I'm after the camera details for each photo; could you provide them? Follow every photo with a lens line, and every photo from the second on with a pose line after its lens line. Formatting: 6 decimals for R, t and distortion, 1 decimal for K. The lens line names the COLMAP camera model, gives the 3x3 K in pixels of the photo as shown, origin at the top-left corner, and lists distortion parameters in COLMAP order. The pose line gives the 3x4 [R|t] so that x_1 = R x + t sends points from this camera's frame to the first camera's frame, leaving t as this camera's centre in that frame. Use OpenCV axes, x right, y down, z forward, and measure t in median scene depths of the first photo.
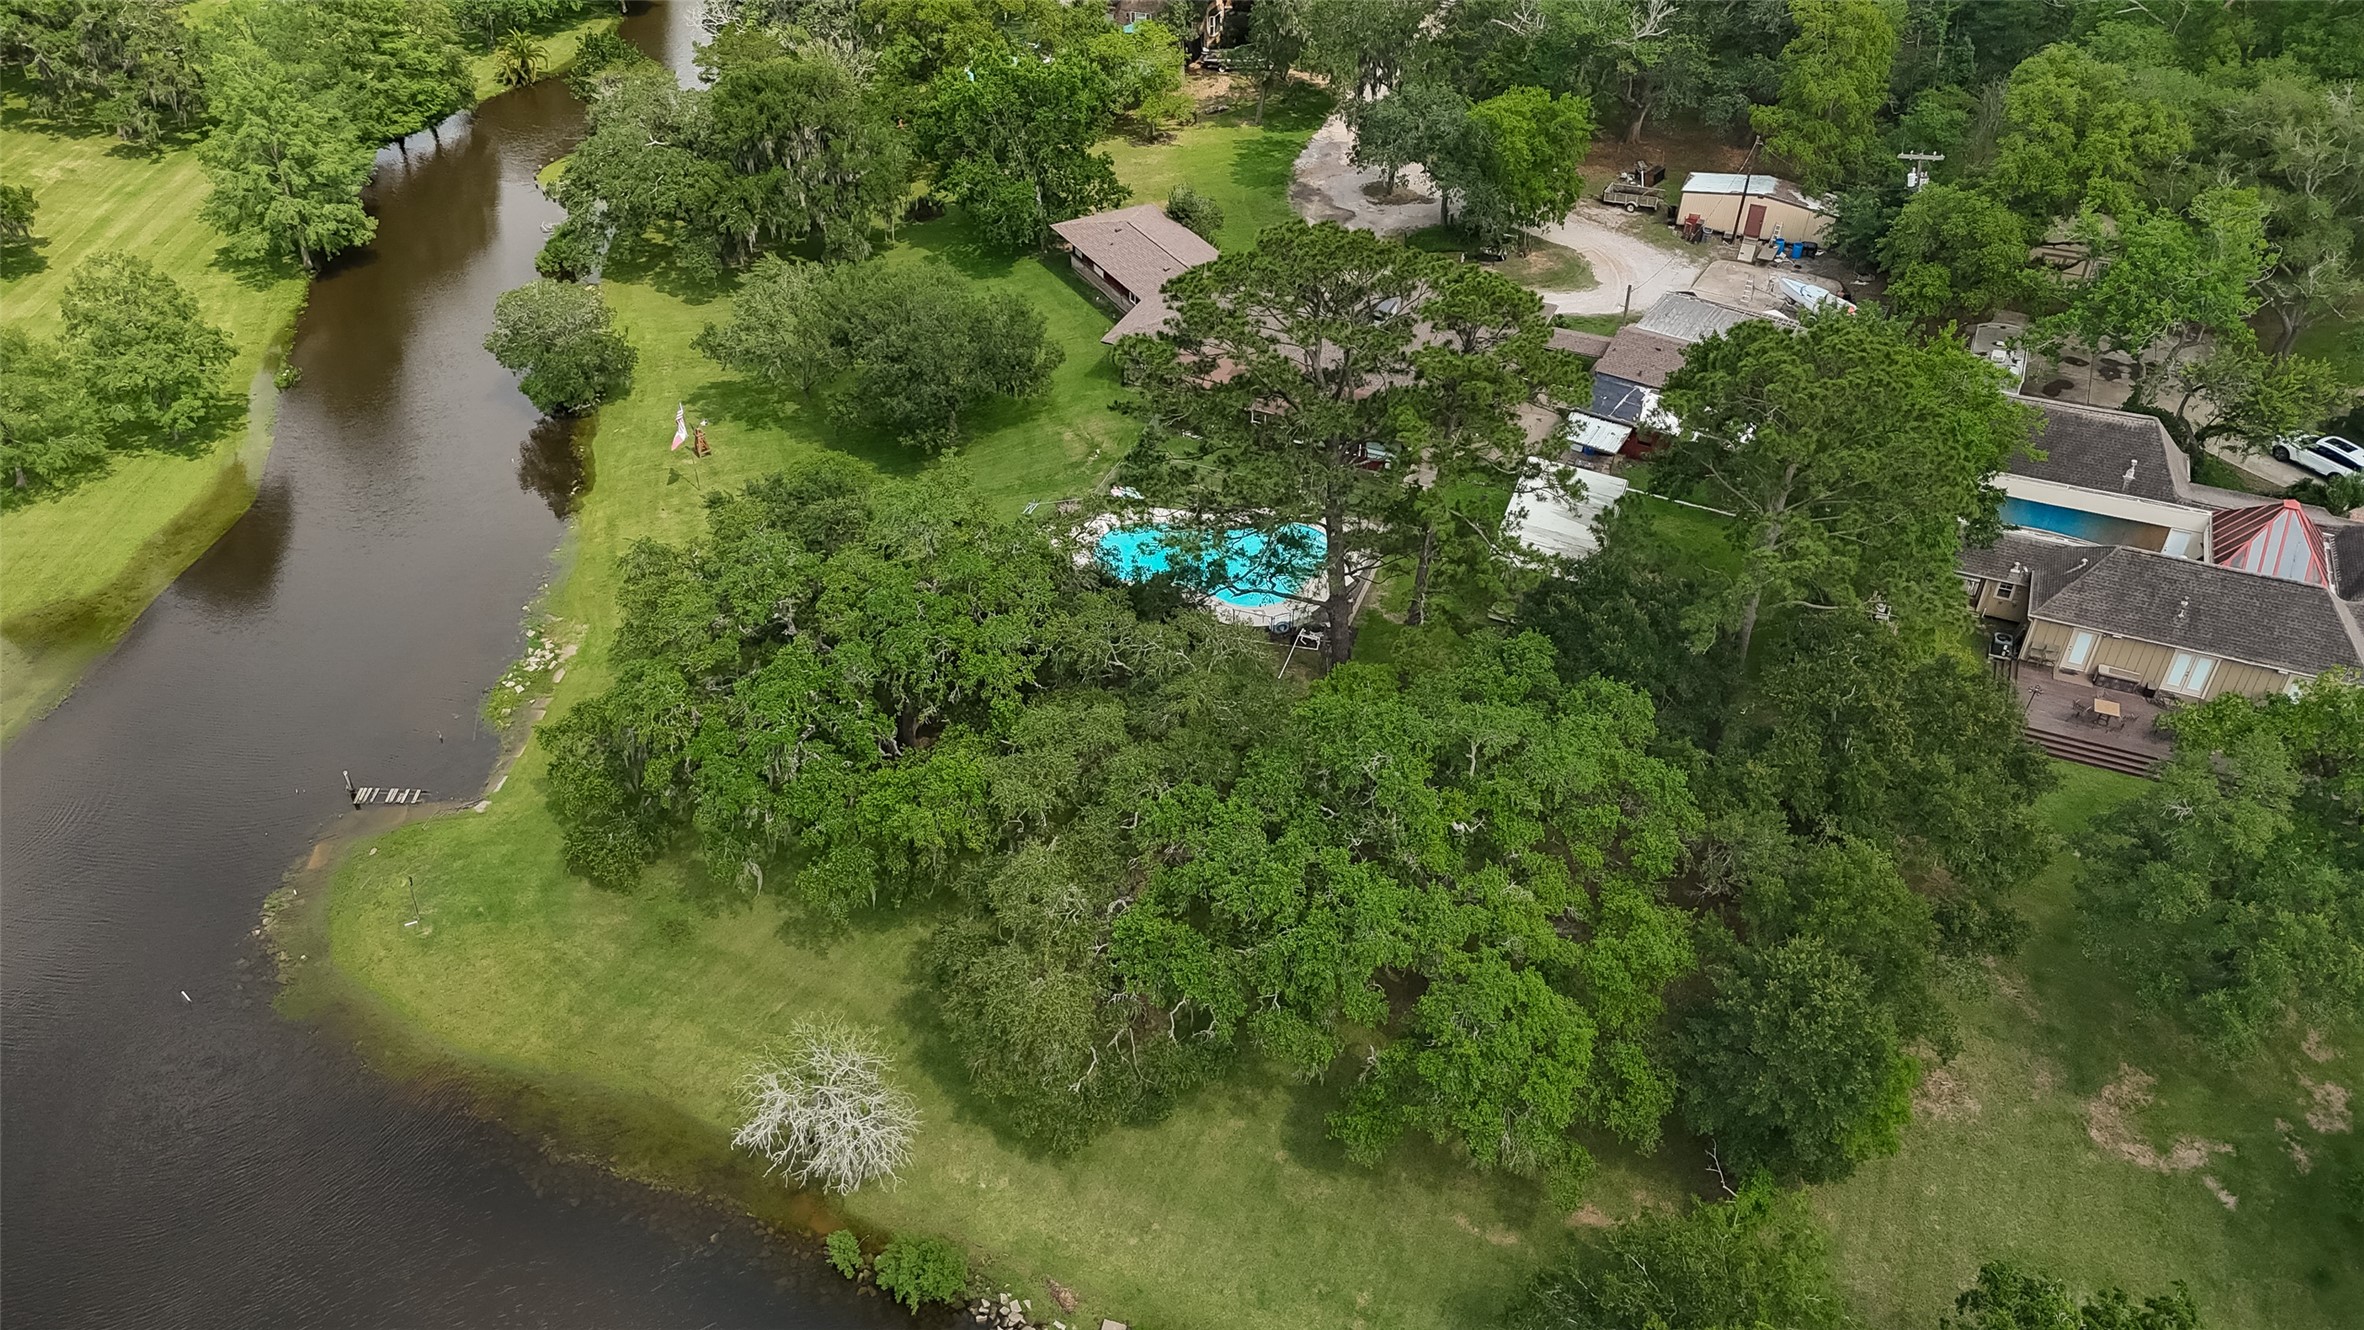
lens RADIAL K [[1750.7, 0, 1172.6], [0, 1750.7, 670.5], [0, 0, 1]] dist [0.073074, -0.081161]
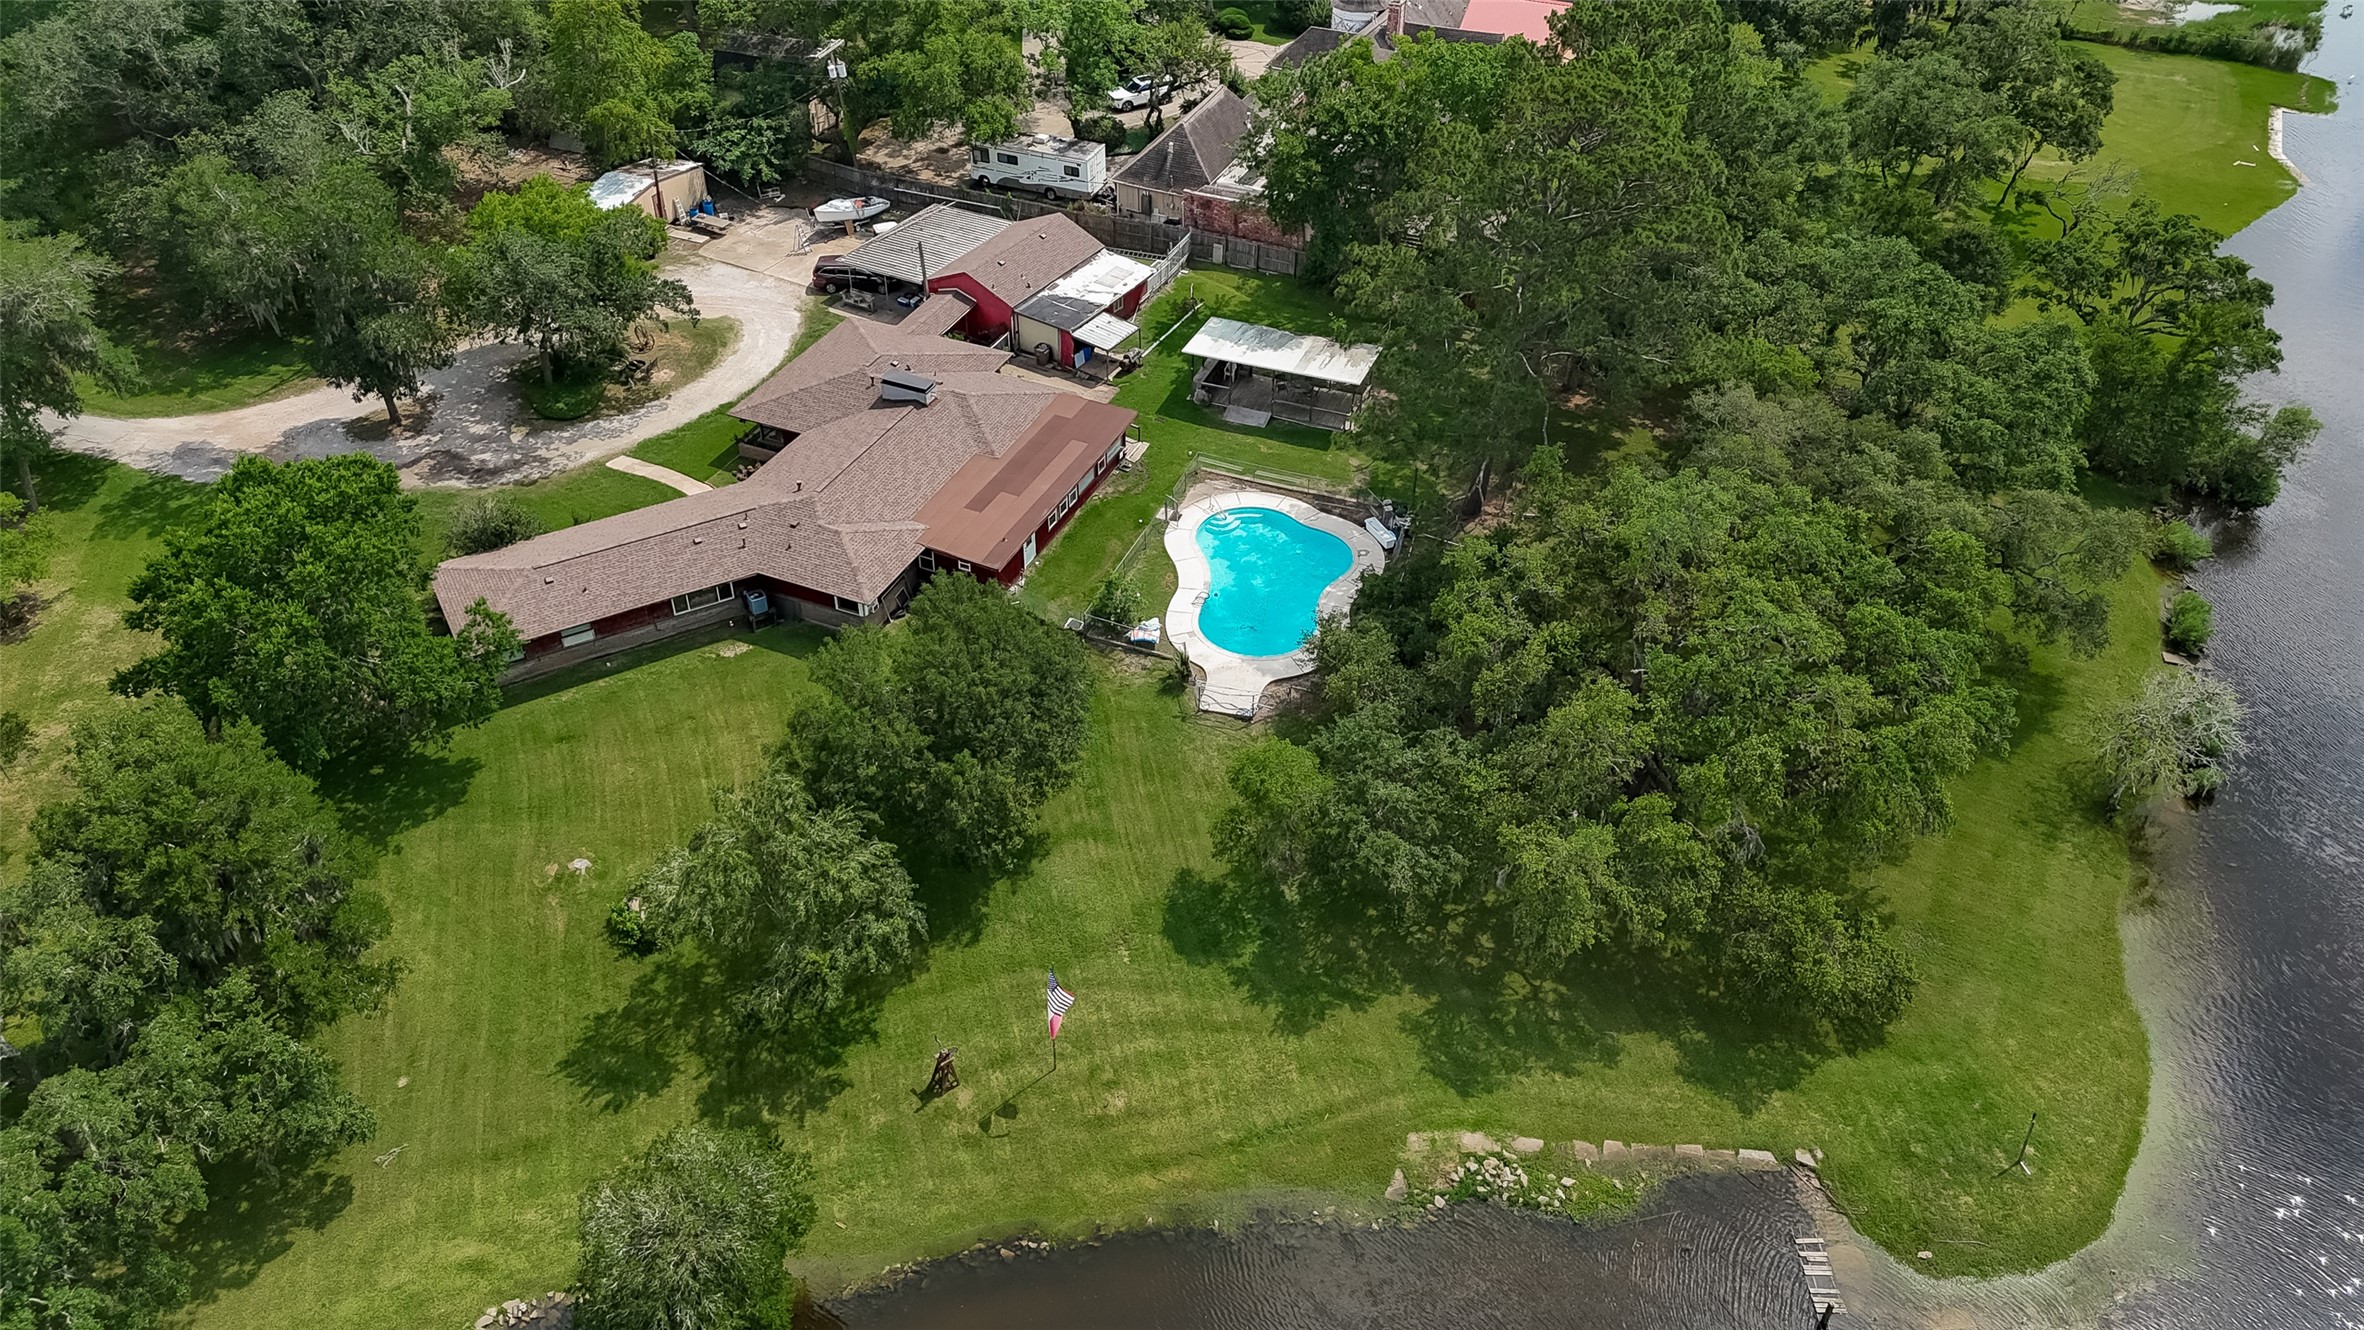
lens RADIAL K [[1750.7, 0, 1172.6], [0, 1750.7, 670.5], [0, 0, 1]] dist [0.073074, -0.081161]
pose [[-0.008706, -0.627624, 0.778468, -0.585783], [0.595709, 0.622021, 0.508154, -0.428740], [-0.803153, 0.468164, 0.368466, 0.555099]]
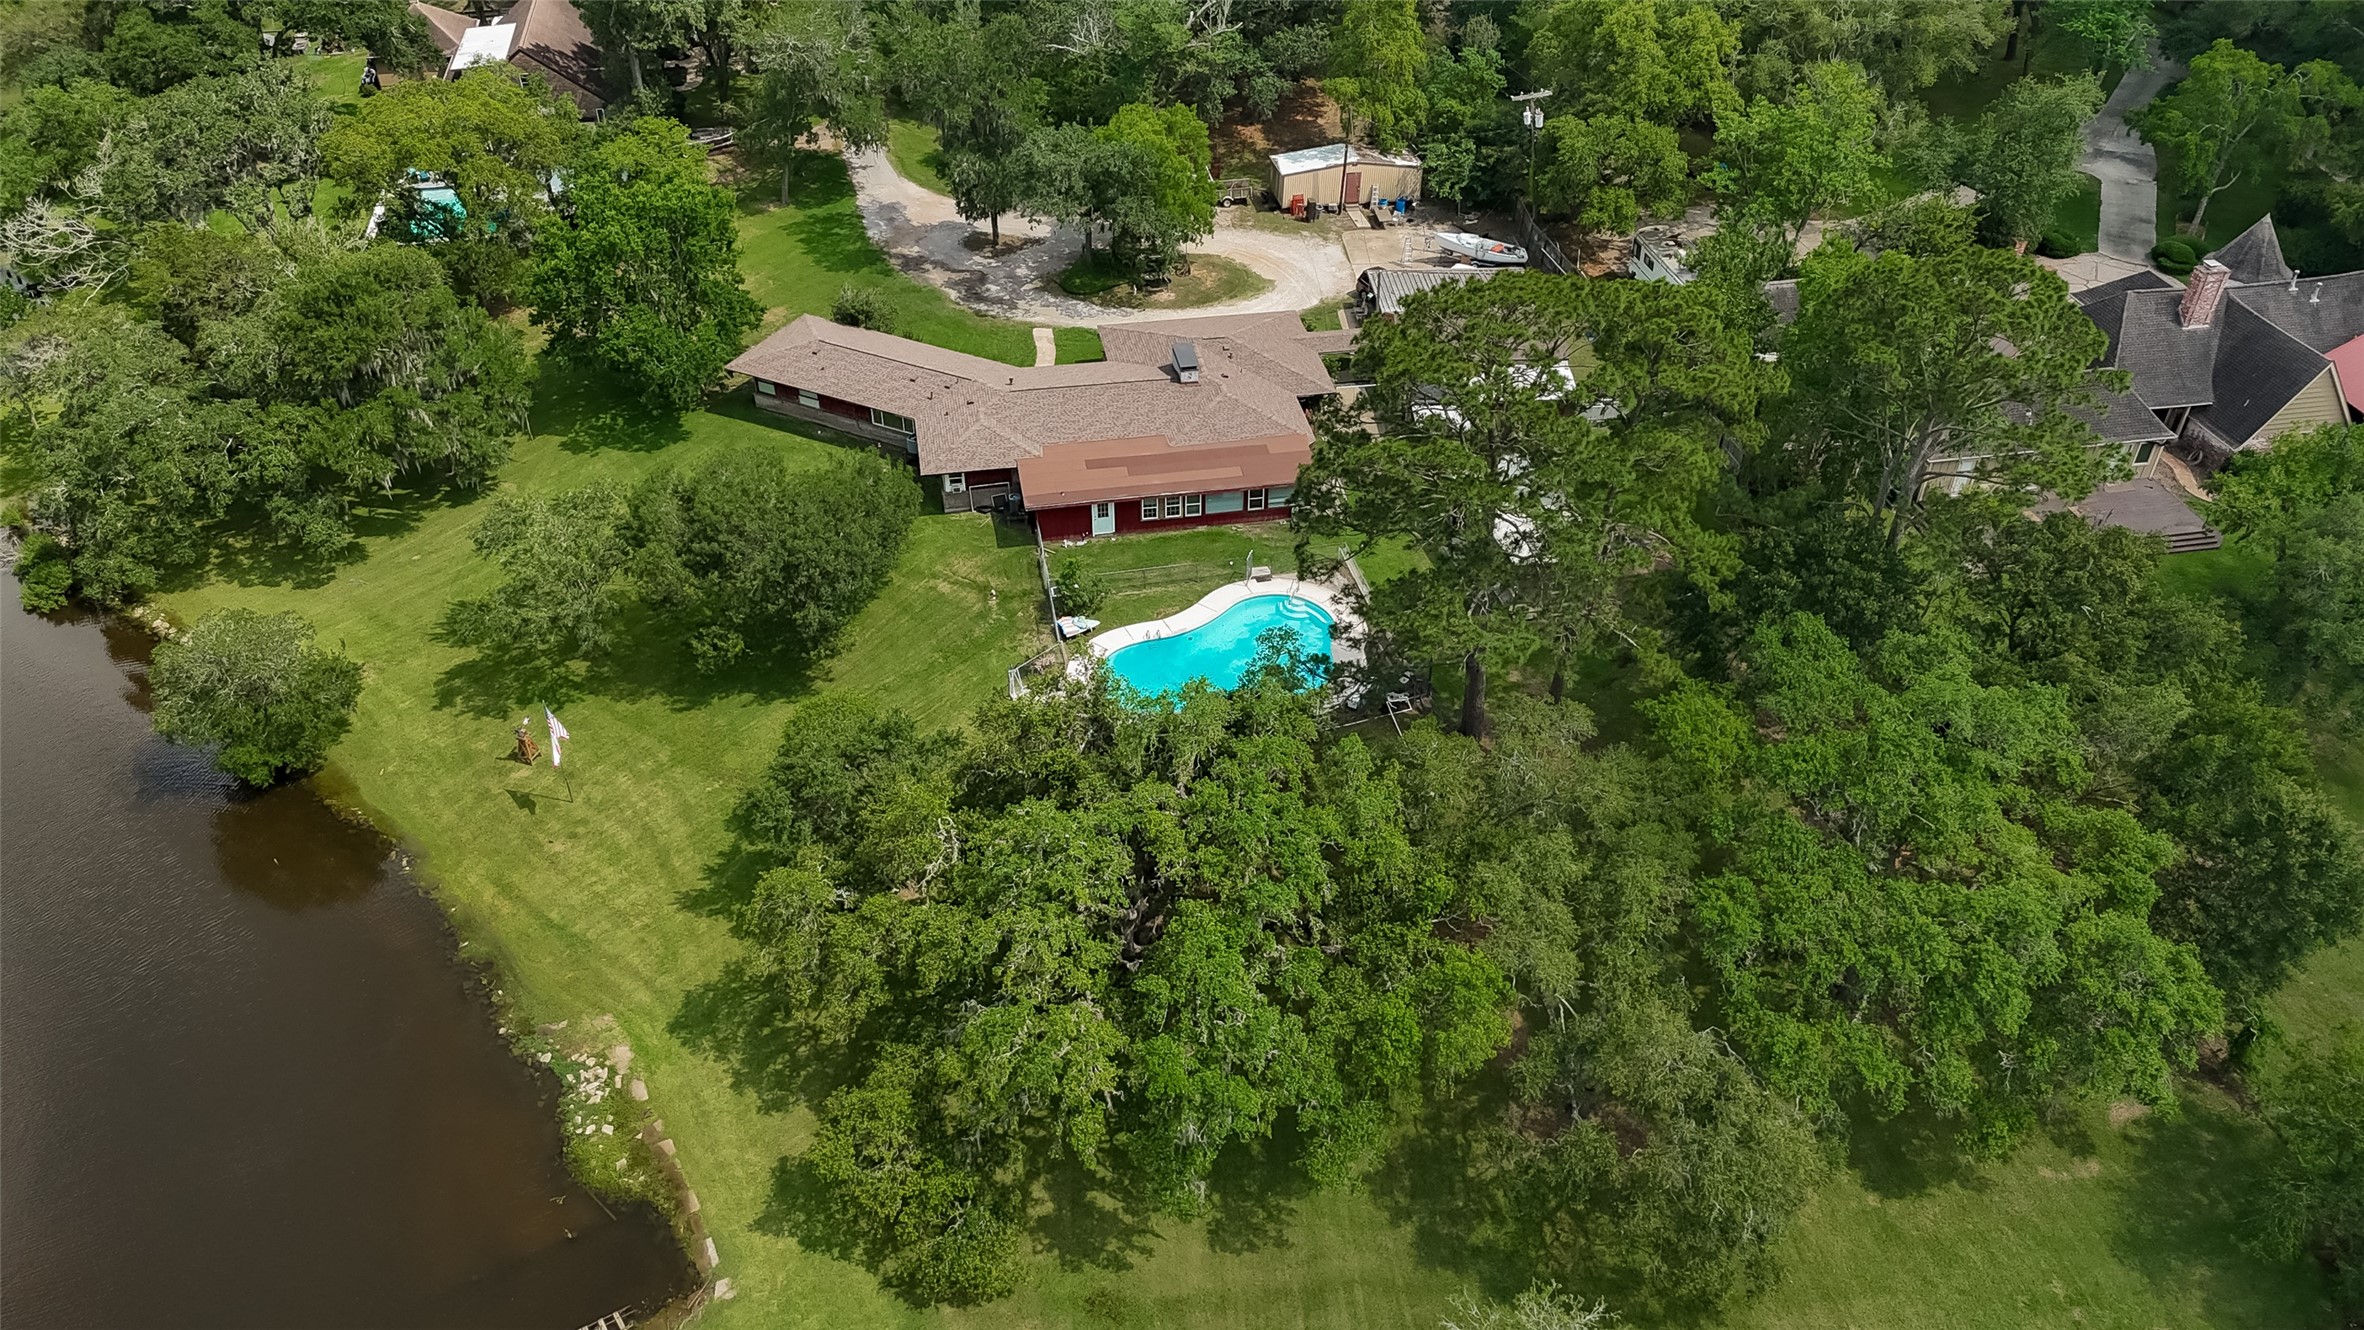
lens RADIAL K [[1750.7, 0, 1172.6], [0, 1750.7, 670.5], [0, 0, 1]] dist [0.073074, -0.081161]
pose [[0.831751, -0.339664, 0.439111, -0.317441], [0.337951, 0.937326, 0.084910, -0.114362], [-0.440431, 0.077774, 0.894411, 0.145566]]
